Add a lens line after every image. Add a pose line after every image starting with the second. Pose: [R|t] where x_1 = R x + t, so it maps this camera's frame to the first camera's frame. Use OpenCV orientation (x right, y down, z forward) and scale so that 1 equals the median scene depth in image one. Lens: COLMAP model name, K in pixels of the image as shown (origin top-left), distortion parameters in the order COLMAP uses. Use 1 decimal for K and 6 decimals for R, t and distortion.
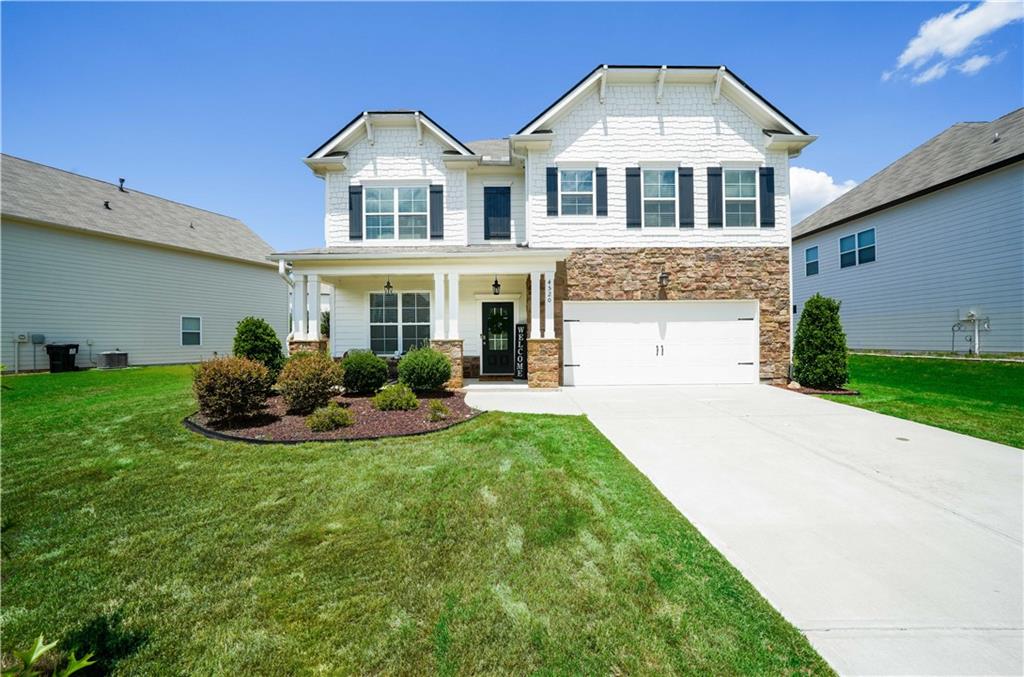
lens RADIAL K [[359.4, 0, 512.0], [0, 359.4, 338.5], [0, 0, 1]] dist [-0.014279, -0.000049]
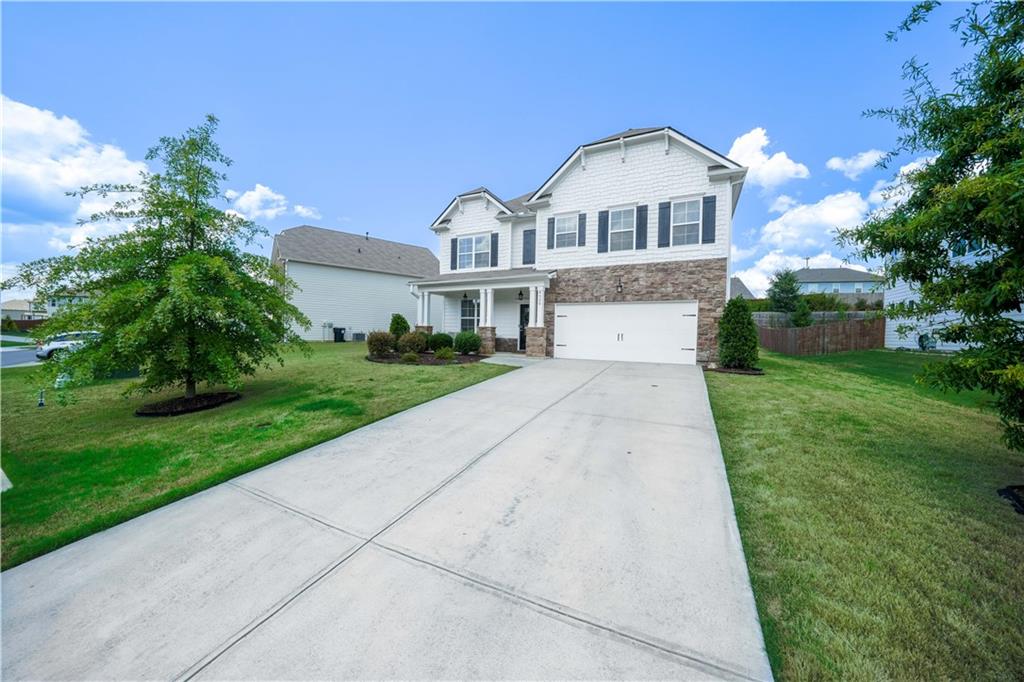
lens RADIAL K [[354.5, 0, 512.0], [0, 354.5, 341.0], [0, 0, 1]] dist [-0.001389, -0.000072]
pose [[0.889865, 0.034730, -0.454900, 0.680215], [-0.028407, 0.999381, 0.020732, 0.031657], [0.455339, -0.005526, 0.890301, -0.454673]]
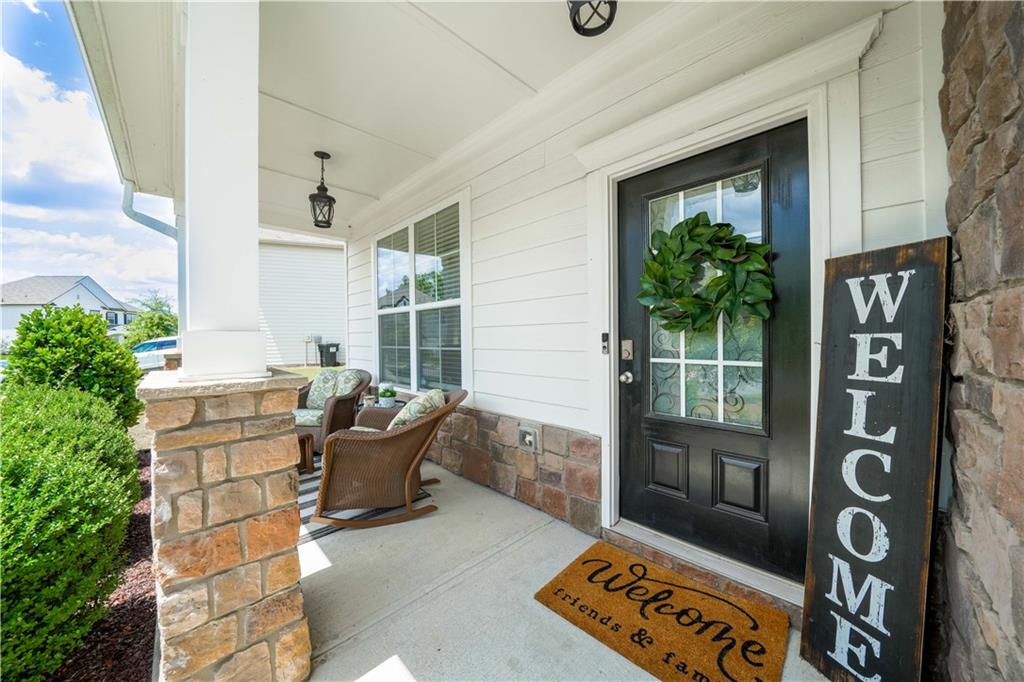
lens RADIAL K [[354.5, 0, 512.0], [0, 354.5, 341.0], [0, 0, 1]] dist [-0.001389, -0.000072]
pose [[0.684391, 0.009103, -0.729059, 0.031438], [0.003072, 0.999877, 0.015369, -0.012443], [0.729109, -0.012758, 0.684279, 0.931990]]
